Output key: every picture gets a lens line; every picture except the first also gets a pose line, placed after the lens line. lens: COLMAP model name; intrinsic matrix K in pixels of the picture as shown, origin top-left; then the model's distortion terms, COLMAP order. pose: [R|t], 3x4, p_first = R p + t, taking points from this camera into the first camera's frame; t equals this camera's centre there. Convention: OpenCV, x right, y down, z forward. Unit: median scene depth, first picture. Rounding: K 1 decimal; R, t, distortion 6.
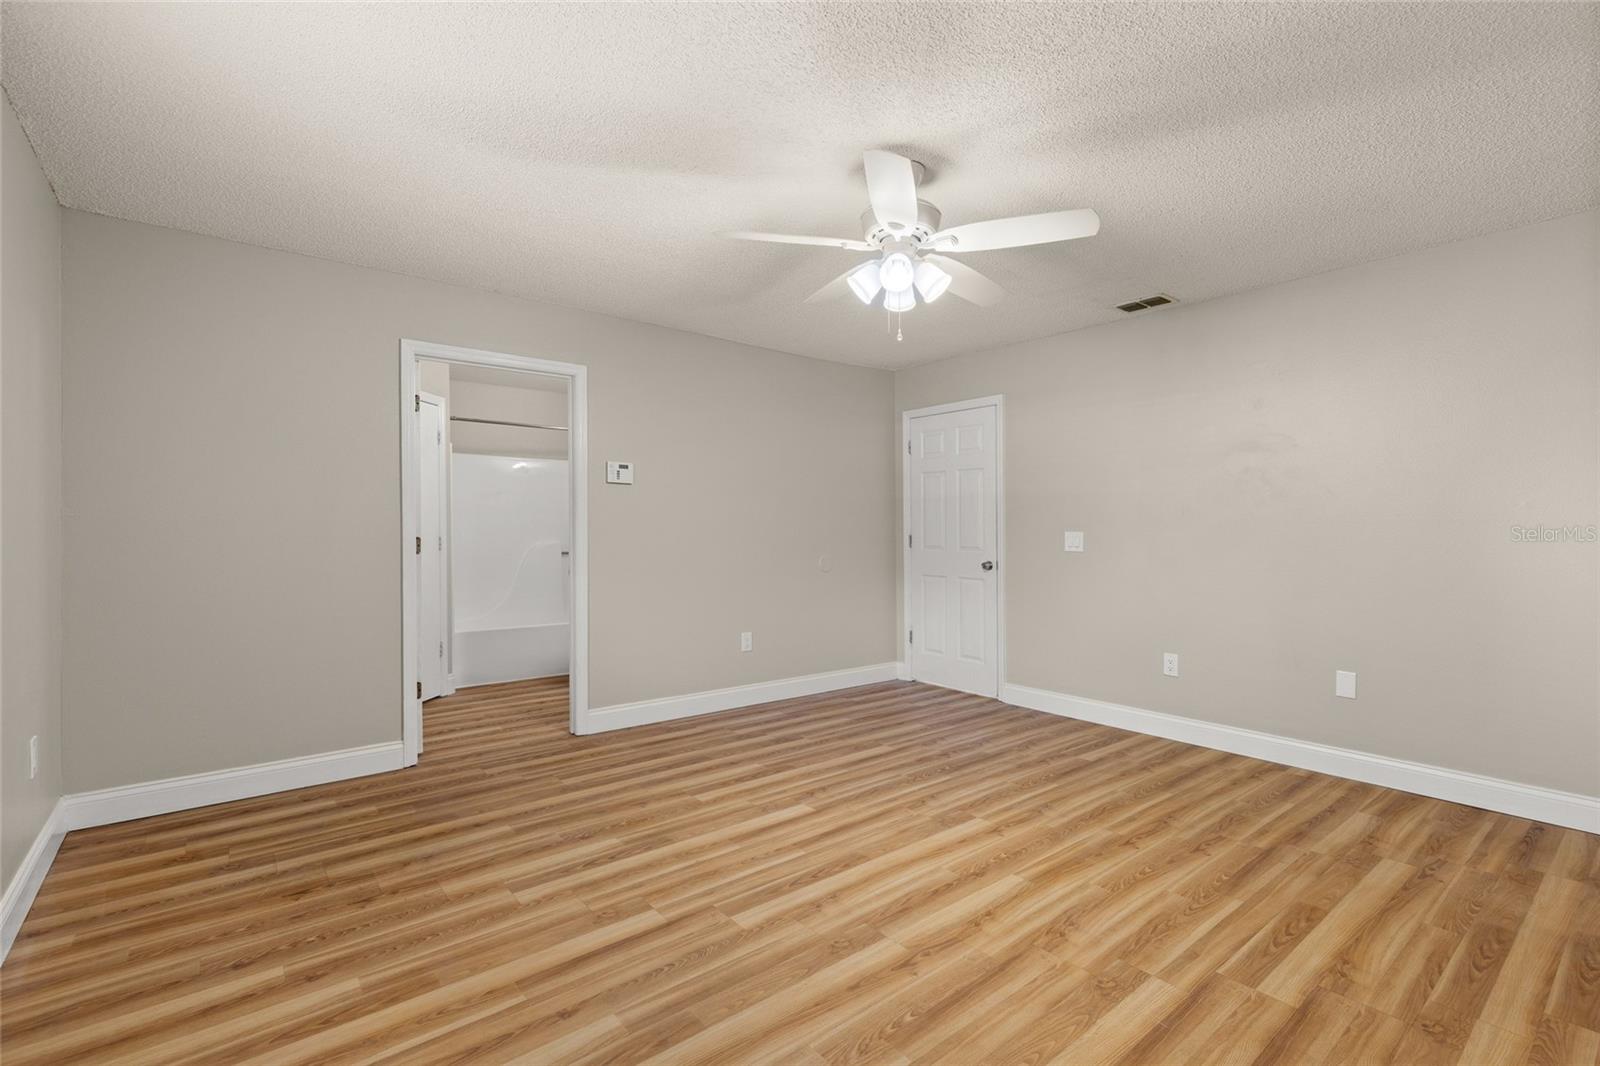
lens RADIAL K [[724.4, 0, 800.7], [0, 724.4, 532.9], [0, 0, 1]] dist [0.006295, -0.002223]
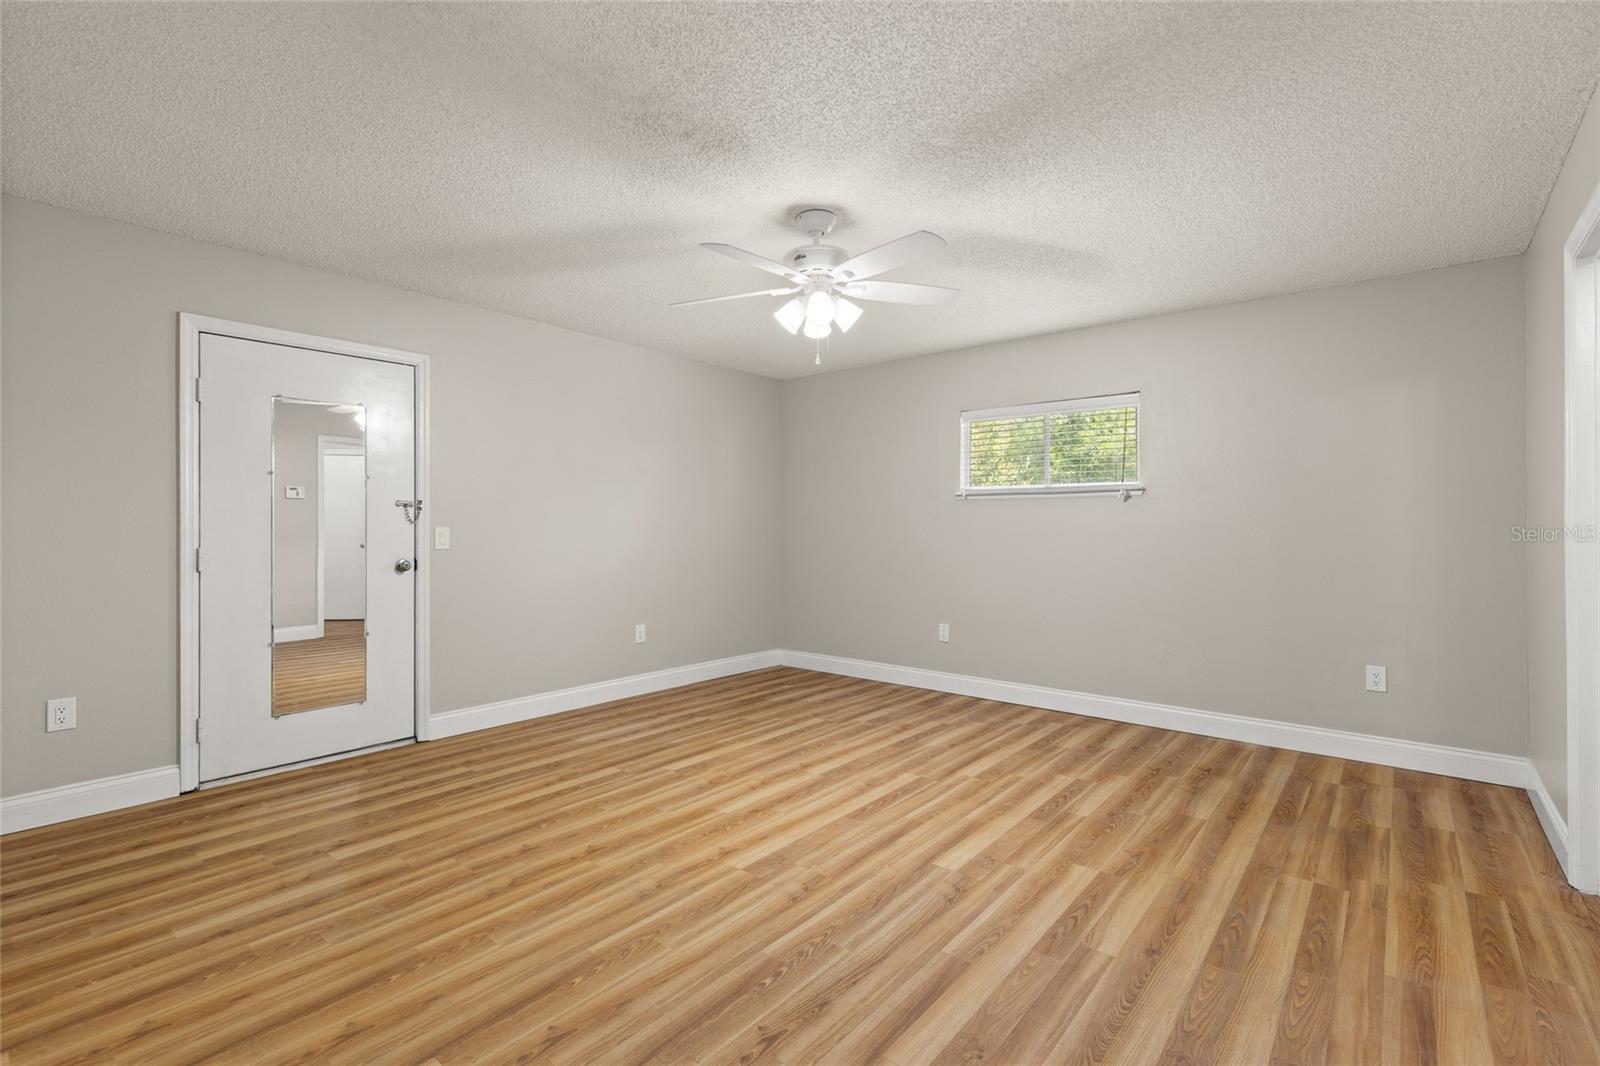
lens RADIAL K [[724.4, 0, 799.2], [0, 724.4, 530.2], [0, 0, 1]] dist [0.006295, -0.002223]
pose [[-0.980347, -0.003566, -0.197250, 0.365520], [-0.004780, 0.999972, 0.005677, -0.003028], [0.197224, 0.006508, -0.980337, 1.943918]]
